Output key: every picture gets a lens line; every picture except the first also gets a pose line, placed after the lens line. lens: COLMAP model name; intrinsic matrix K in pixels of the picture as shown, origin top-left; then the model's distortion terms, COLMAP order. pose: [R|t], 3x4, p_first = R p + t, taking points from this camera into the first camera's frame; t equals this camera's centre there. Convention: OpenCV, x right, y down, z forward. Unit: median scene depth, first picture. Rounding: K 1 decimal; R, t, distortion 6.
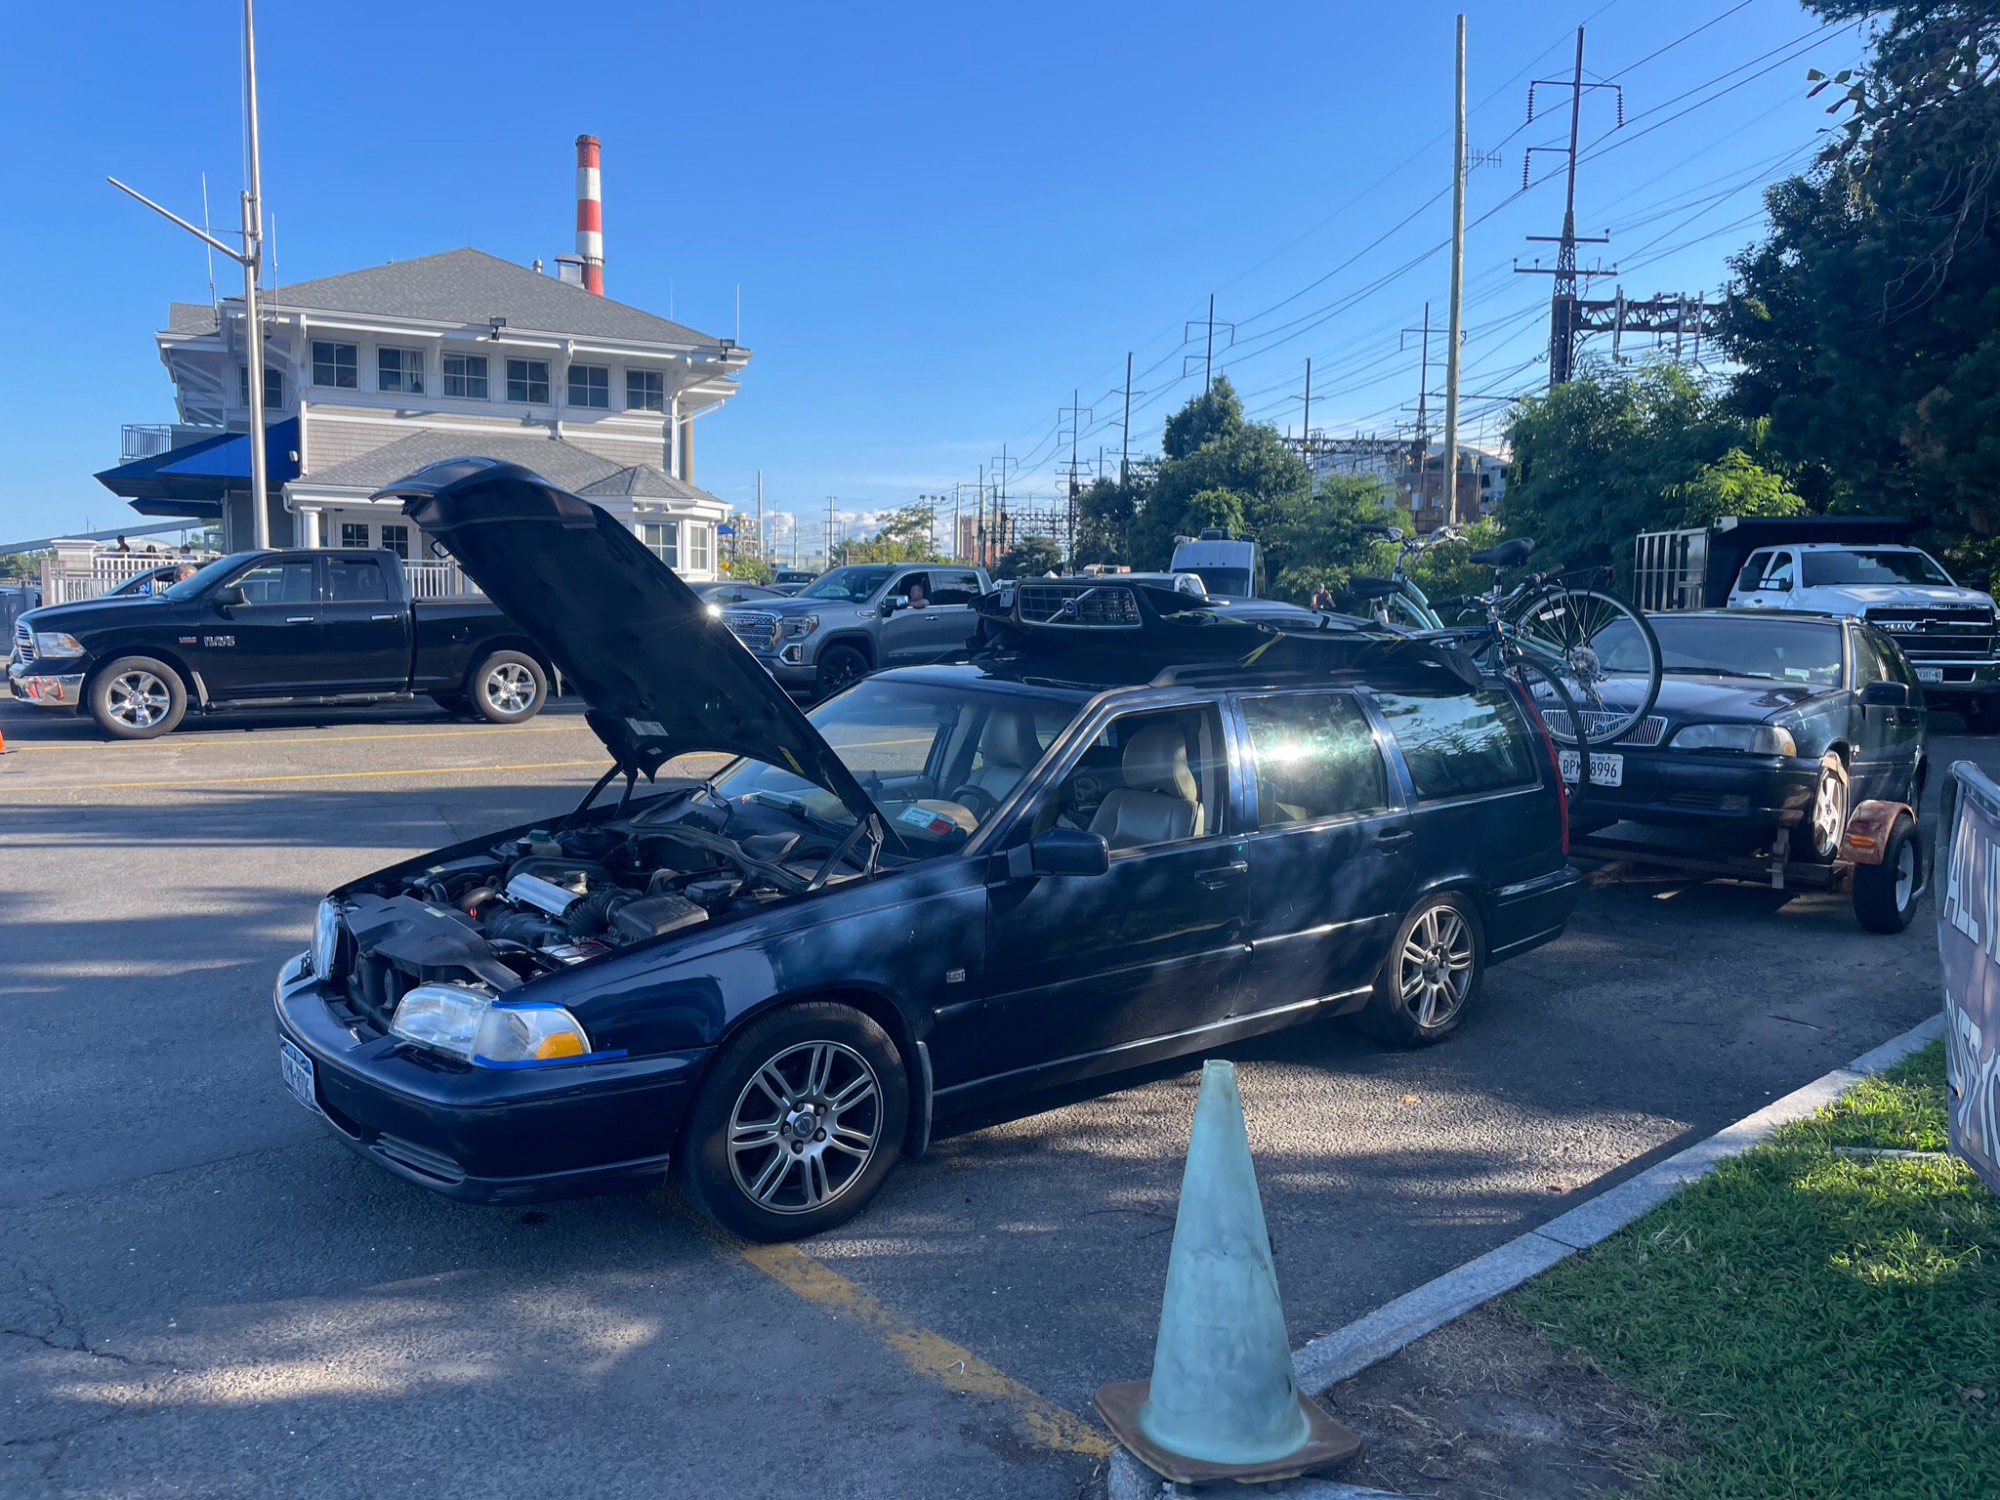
lens RADIAL K [[1539.3, 0, 994.6], [0, 1539.3, 735.8], [0, 0, 1]] dist [0.089516, -0.125182]
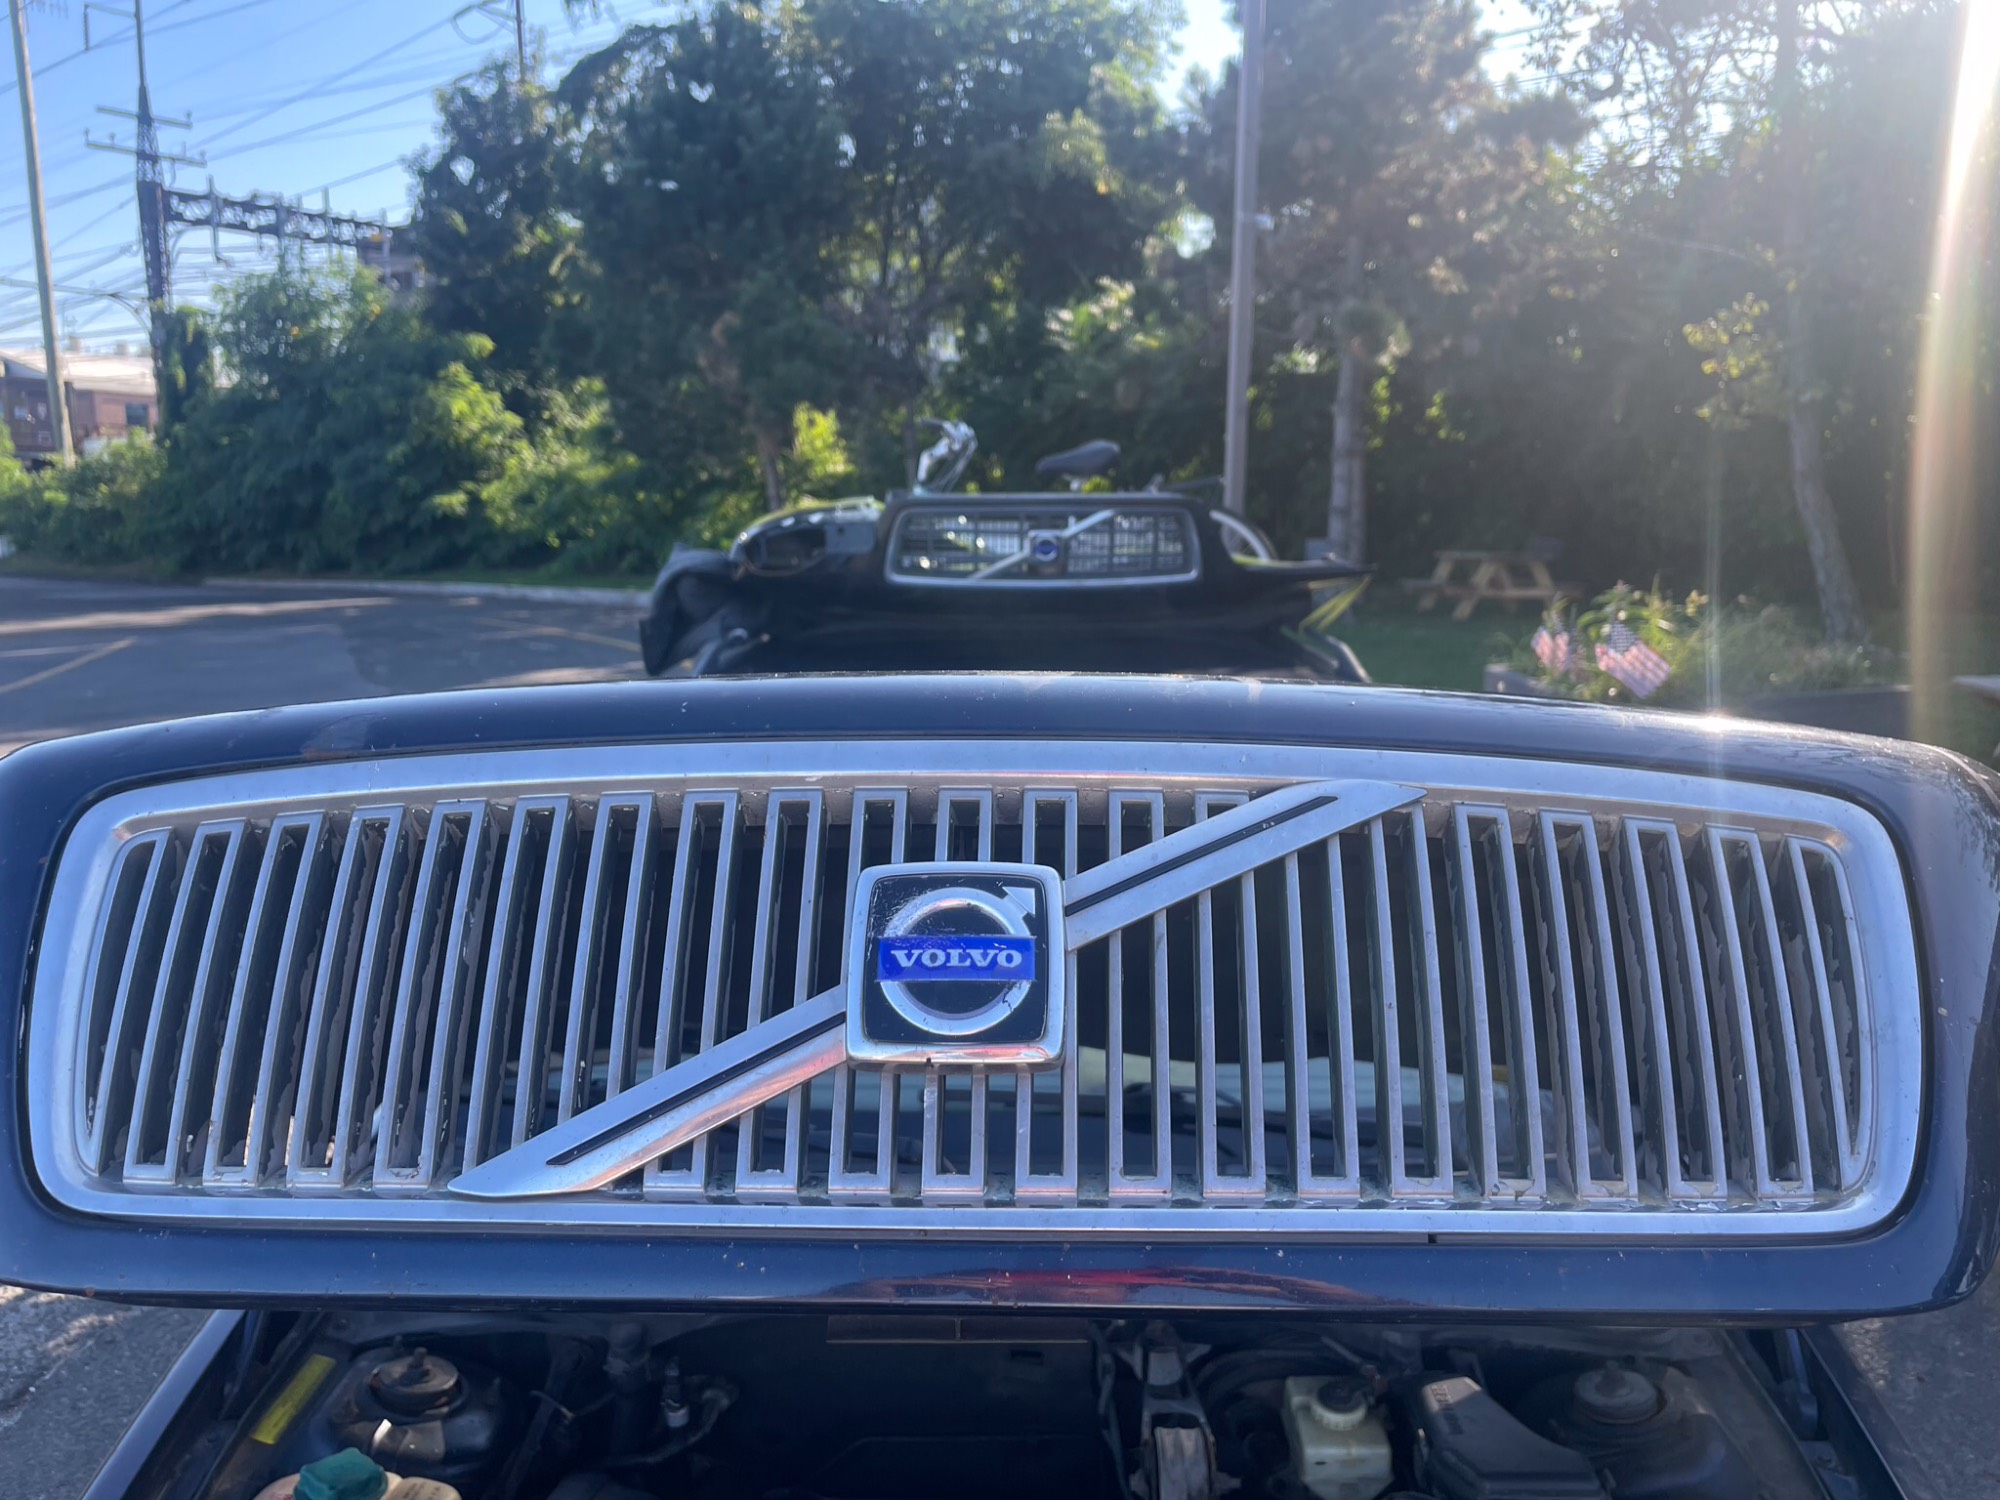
lens RADIAL K [[1532.1, 0, 1000.0], [0, 1532.1, 750.0], [0, 0, 1]] dist [0.091040, -0.124371]
pose [[0.645964, -0.140017, 0.750417, -0.051770], [0.095561, 0.990134, 0.102485, -0.009759], [-0.757363, 0.005509, 0.652971, 0.090566]]
